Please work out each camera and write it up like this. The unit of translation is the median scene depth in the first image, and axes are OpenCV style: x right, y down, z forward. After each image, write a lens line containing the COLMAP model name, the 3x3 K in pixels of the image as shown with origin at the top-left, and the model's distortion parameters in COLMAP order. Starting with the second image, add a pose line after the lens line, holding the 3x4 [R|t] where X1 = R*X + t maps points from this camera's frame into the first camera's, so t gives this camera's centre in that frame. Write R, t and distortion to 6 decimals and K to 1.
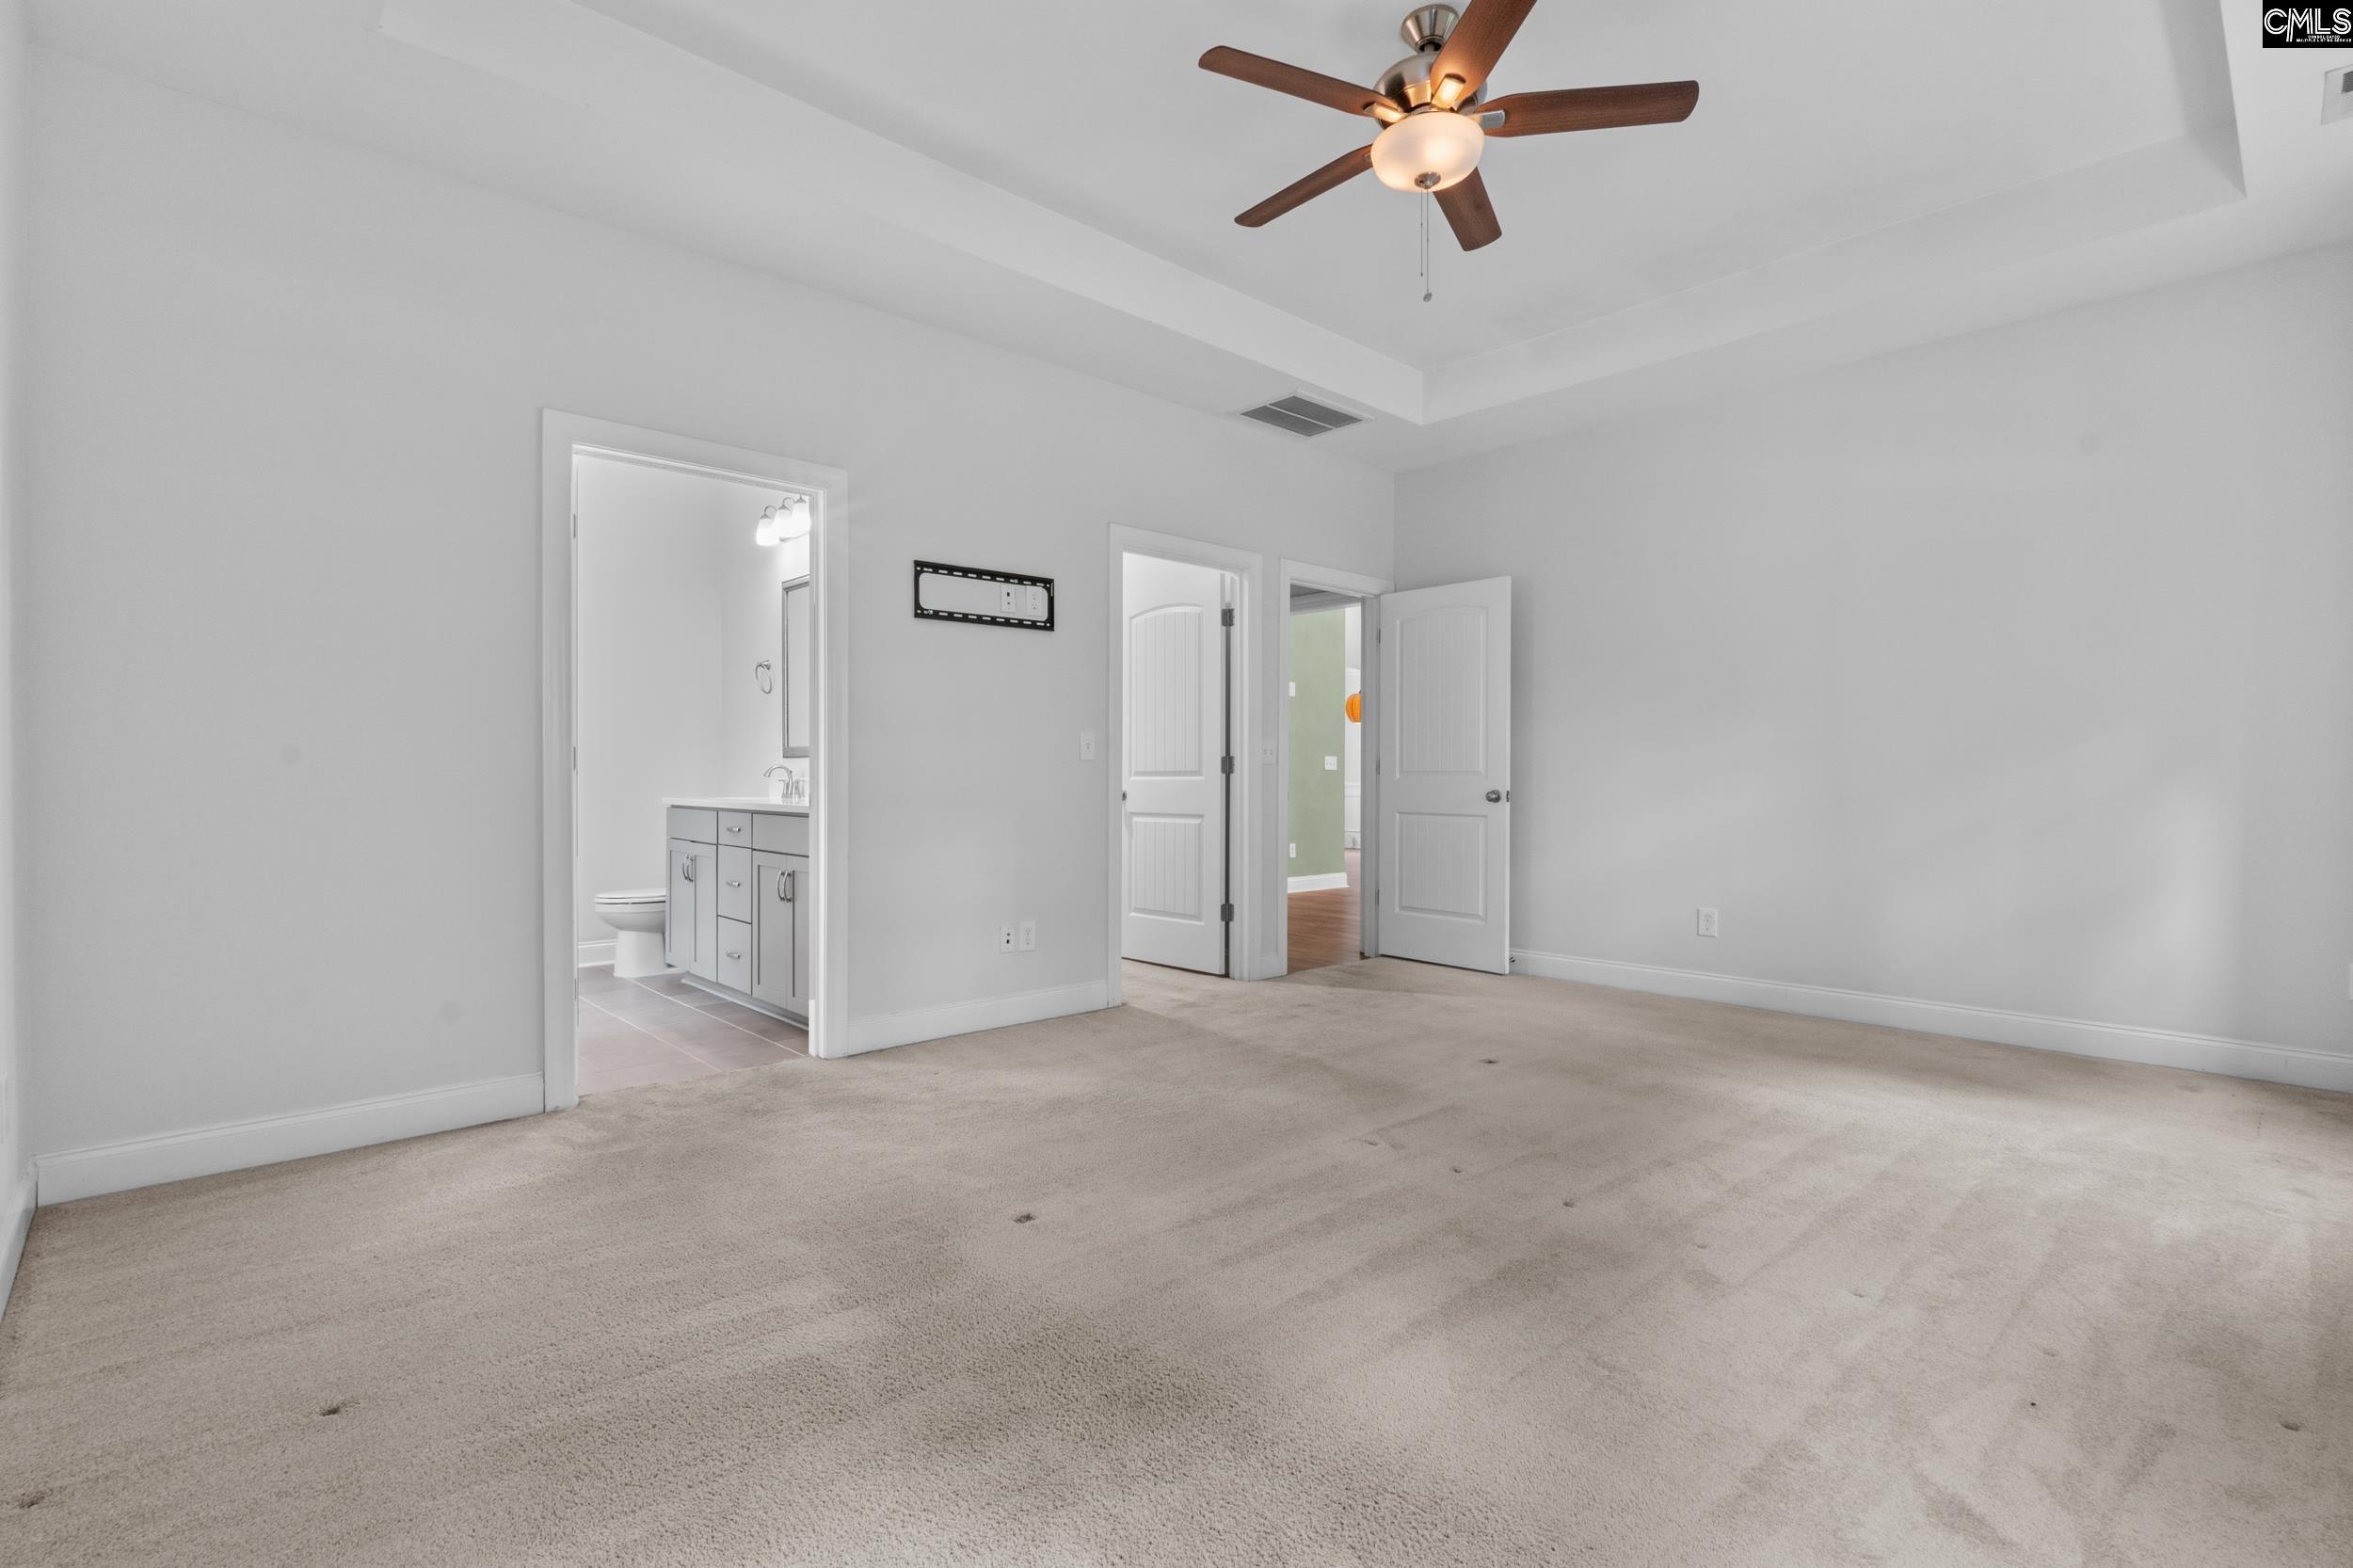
lens RADIAL K [[1088.4, 0, 1164.9], [0, 1088.4, 780.5], [0, 0, 1]] dist [-0.004988, -0.000663]
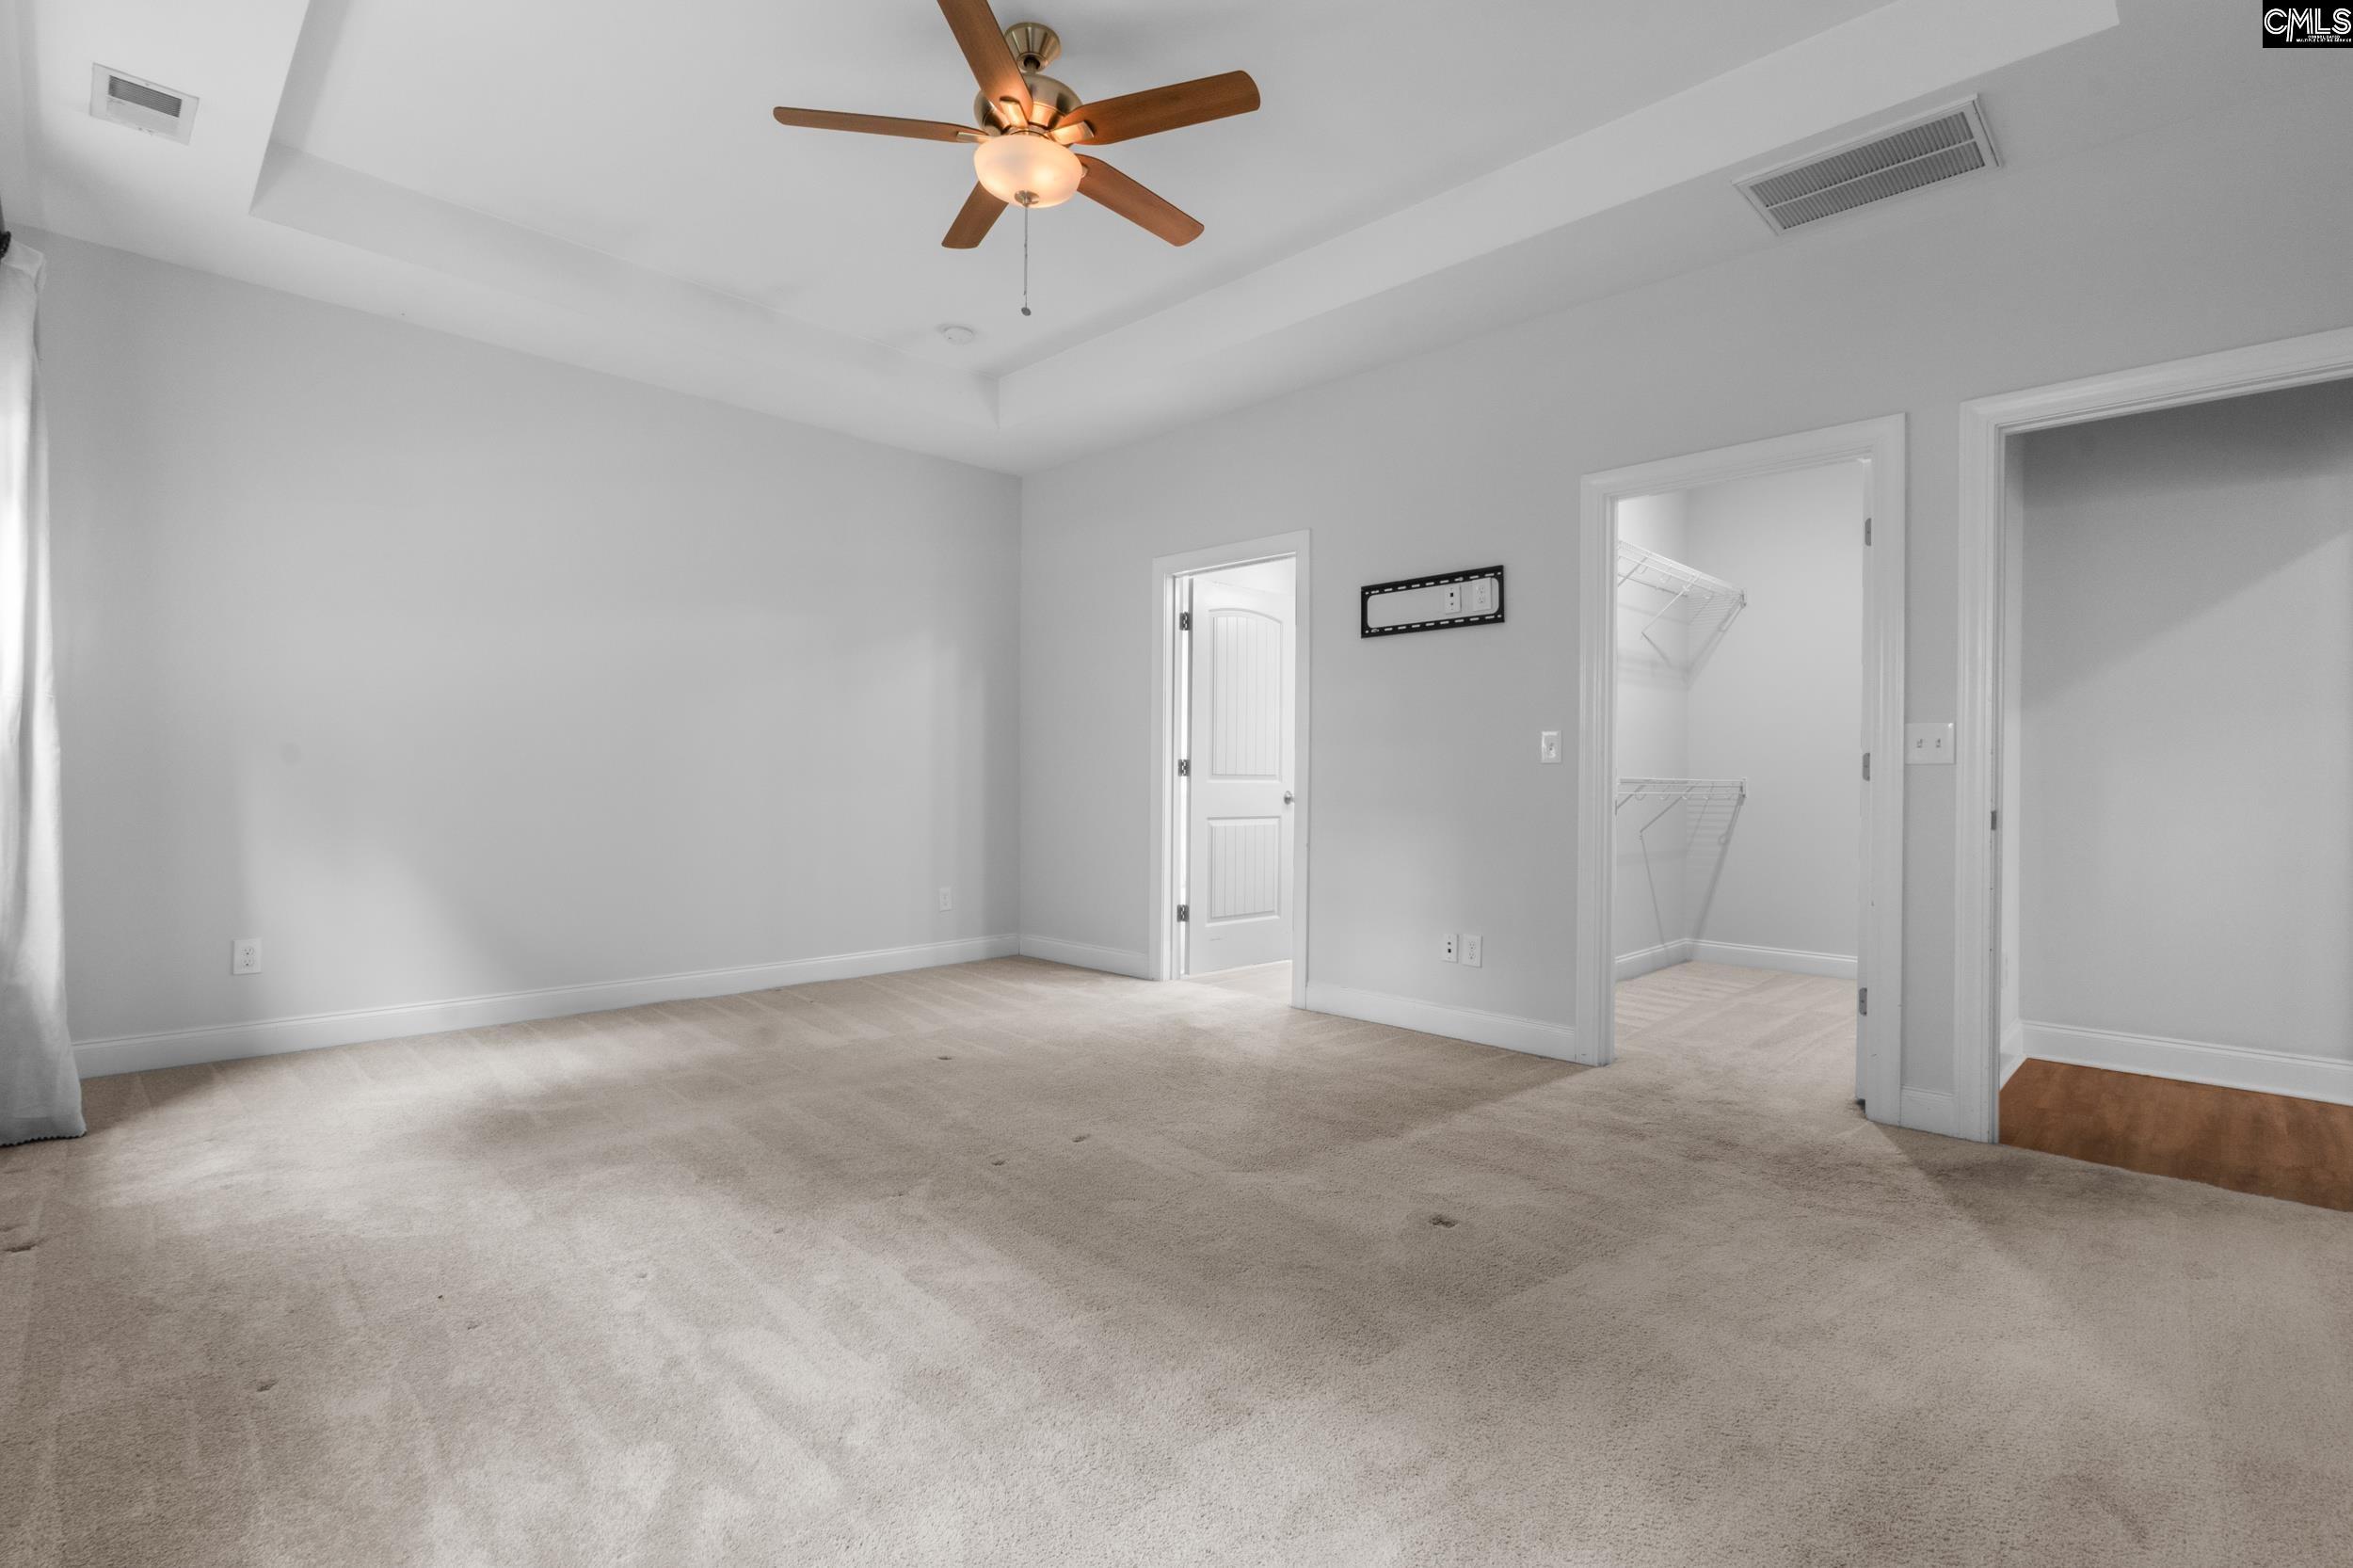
lens RADIAL K [[1088.4, 0, 1164.9], [0, 1088.4, 780.5], [0, 0, 1]] dist [-0.004988, -0.000663]
pose [[0.028189, -0.001693, -0.999601, 0.836218], [-0.023897, 0.999712, -0.002367, 0.004225], [0.999317, 0.023954, 0.028141, 0.727540]]
